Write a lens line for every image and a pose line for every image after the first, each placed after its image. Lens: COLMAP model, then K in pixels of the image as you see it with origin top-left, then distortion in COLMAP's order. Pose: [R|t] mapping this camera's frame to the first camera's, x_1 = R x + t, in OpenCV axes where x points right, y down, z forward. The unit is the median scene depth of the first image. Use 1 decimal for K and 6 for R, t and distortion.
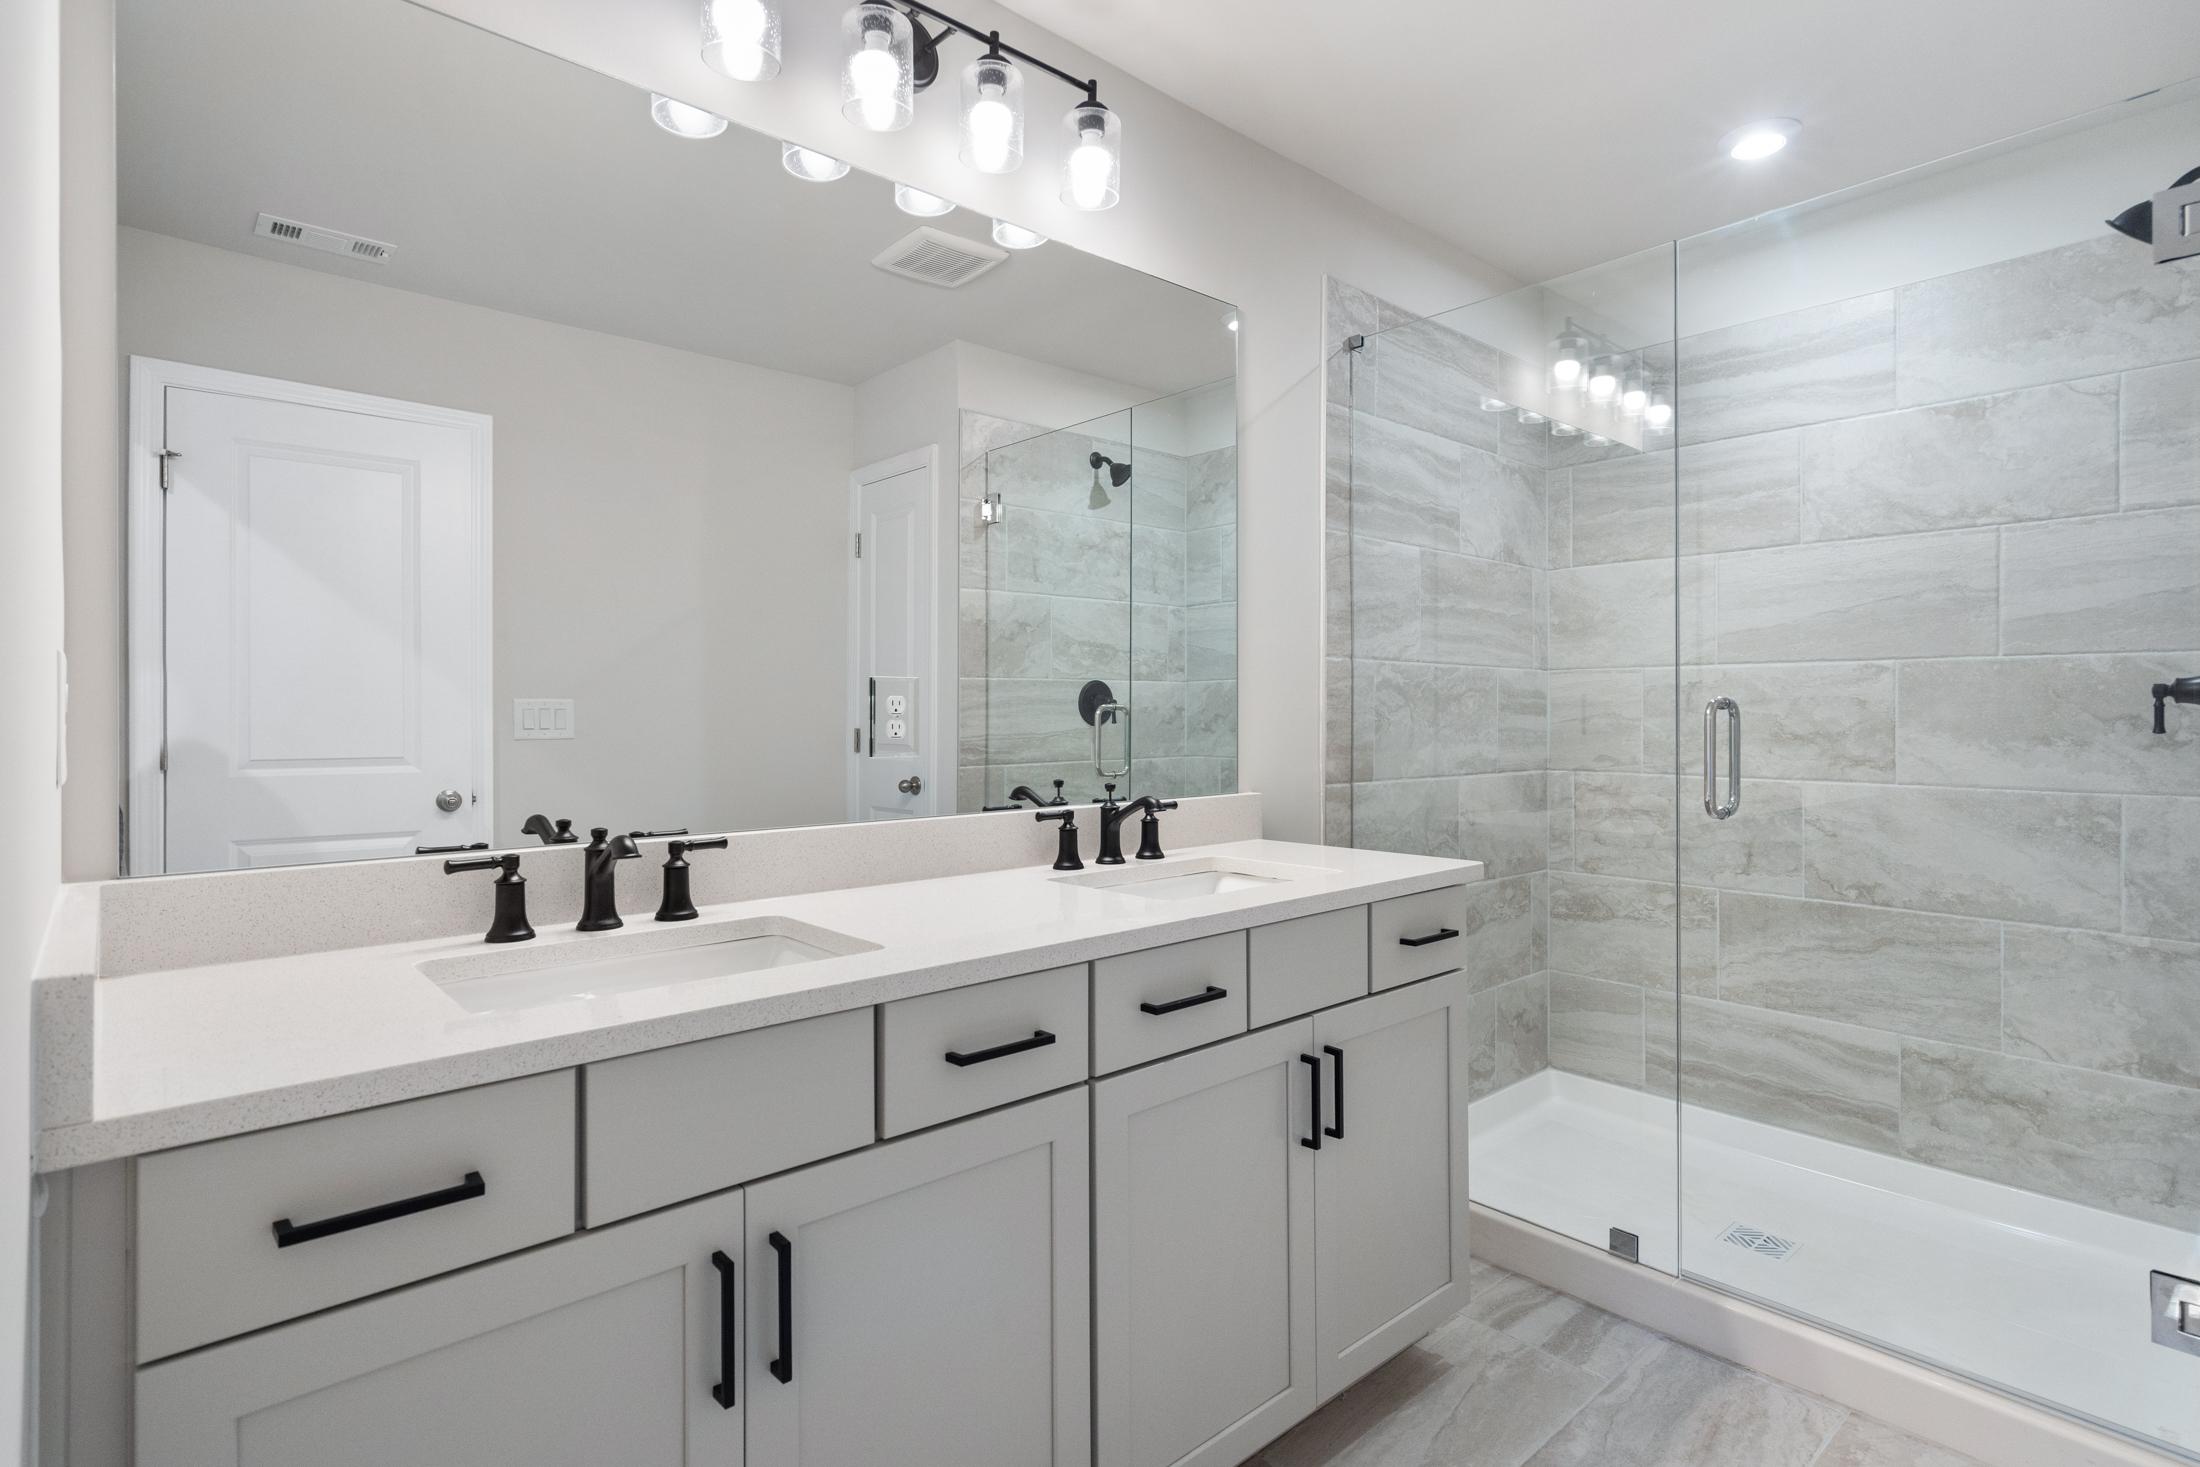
lens RADIAL K [[1104.7, 0, 1115.3], [0, 1104.7, 716.3], [0, 0, 1]] dist [-0.004157, 0.000794]
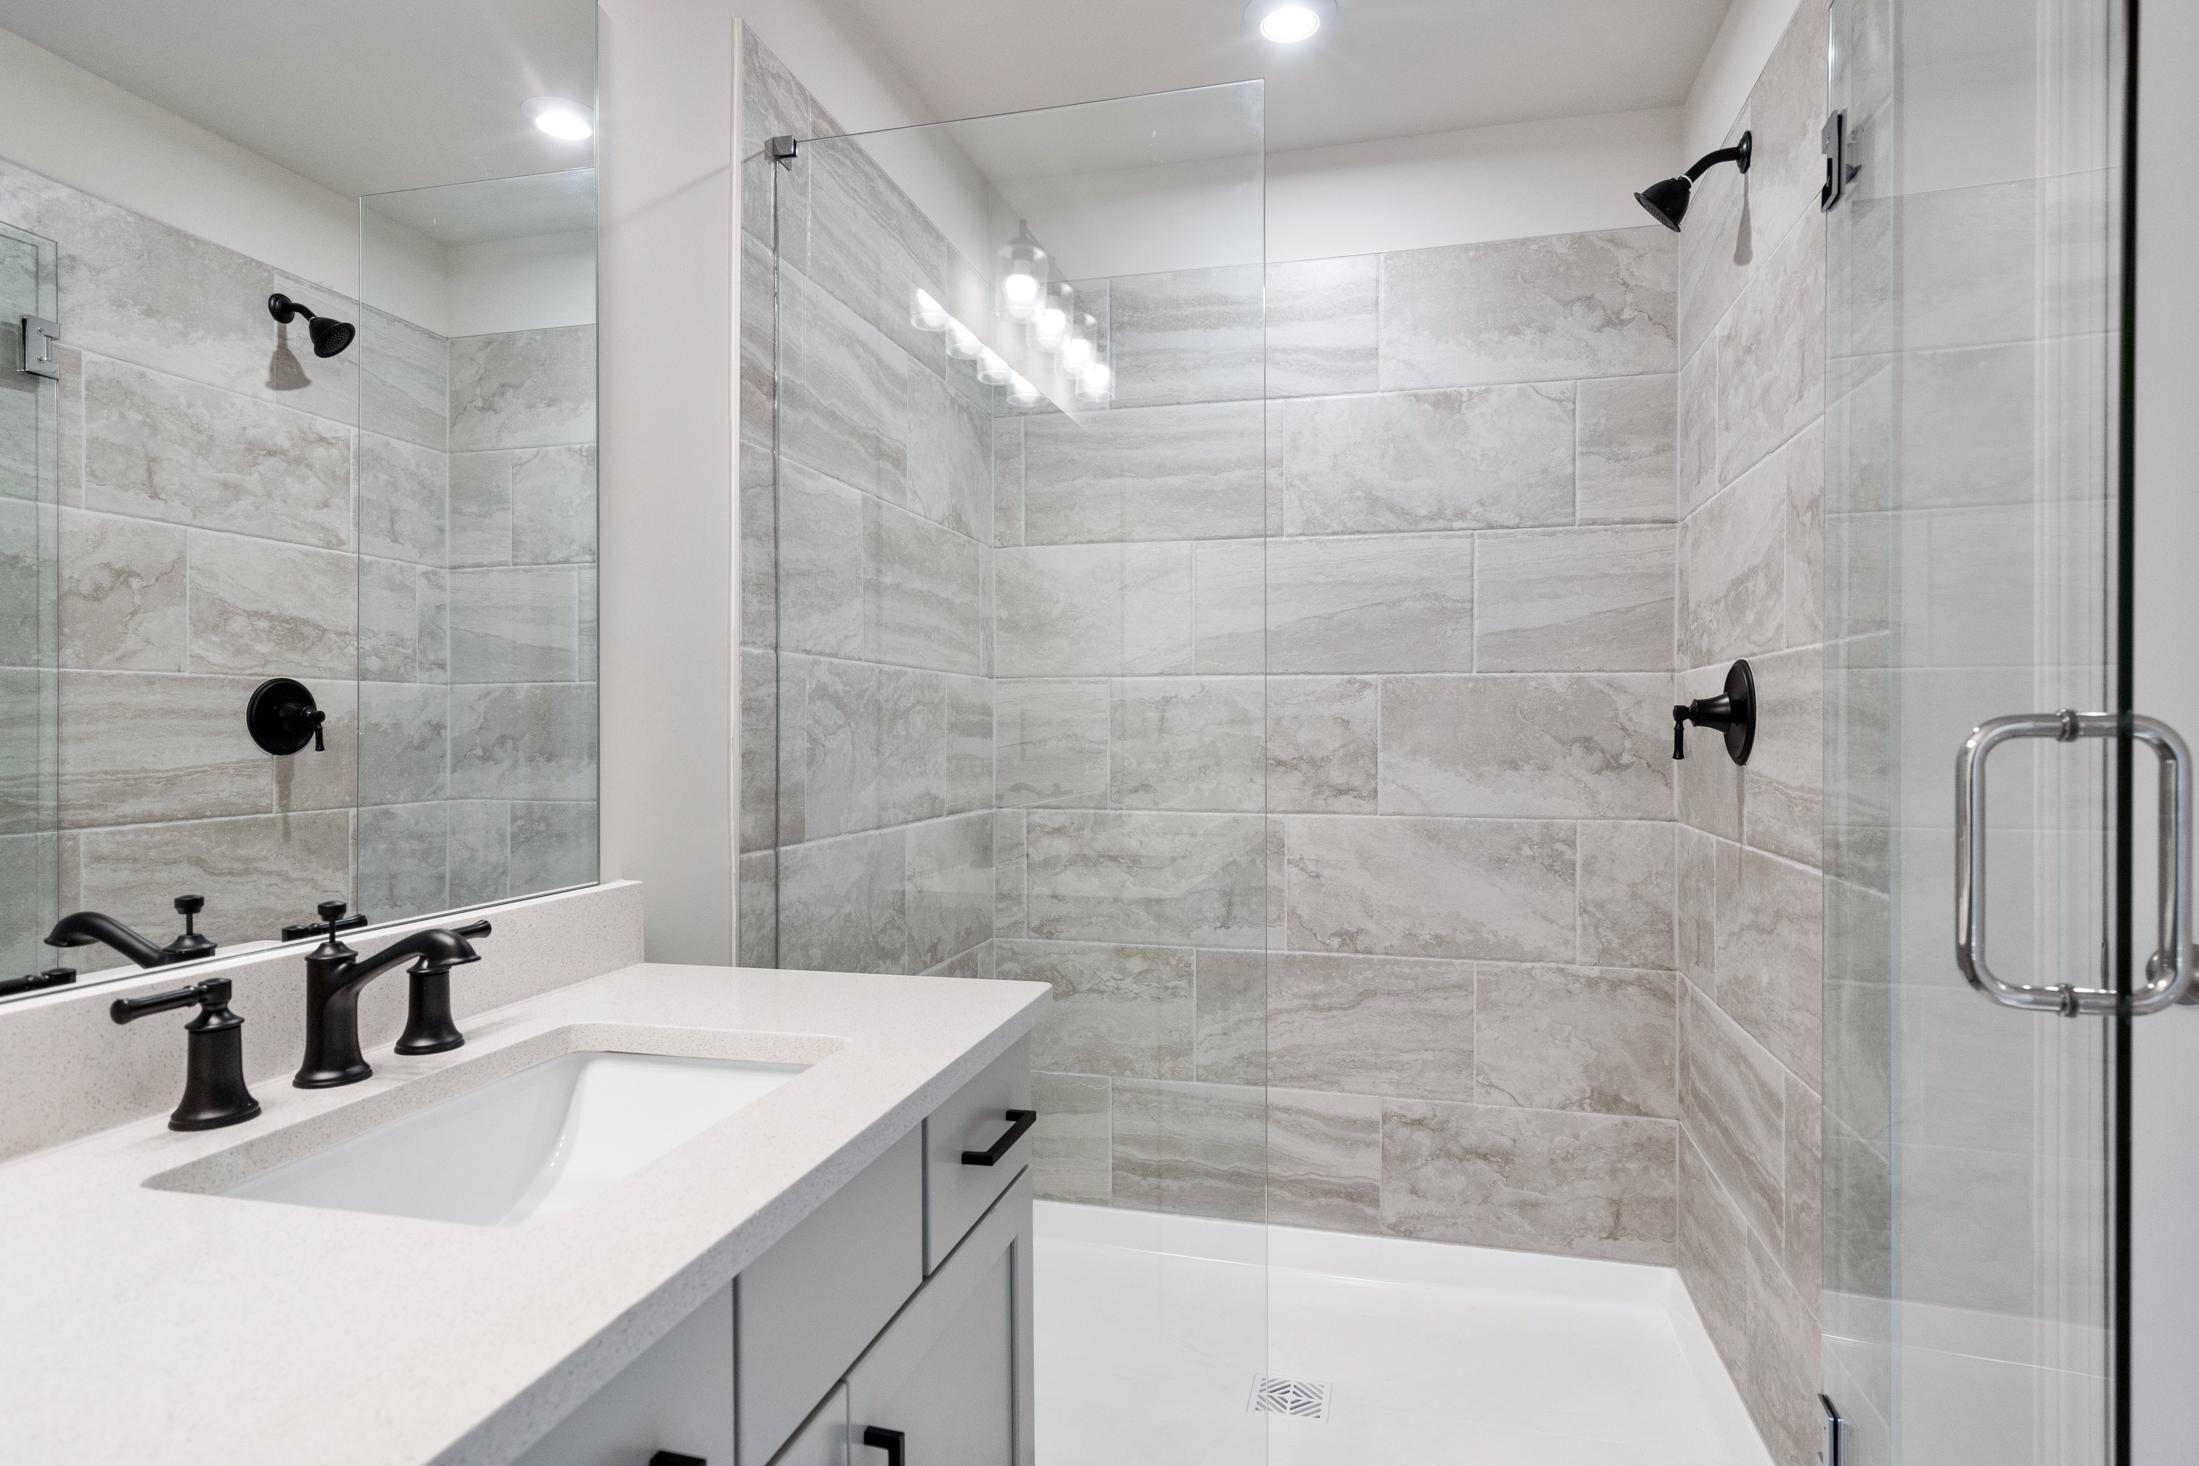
lens RADIAL K [[1201.3, 0, 1098.2], [0, 1201.3, 734.7], [0, 0, 1]] dist [-0.002757, 0.001939]
pose [[0.834683, -0.002164, 0.550726, -0.009511], [0.000077, 0.999993, 0.003812, -0.006468], [-0.550731, -0.003139, 0.834677, 0.308194]]
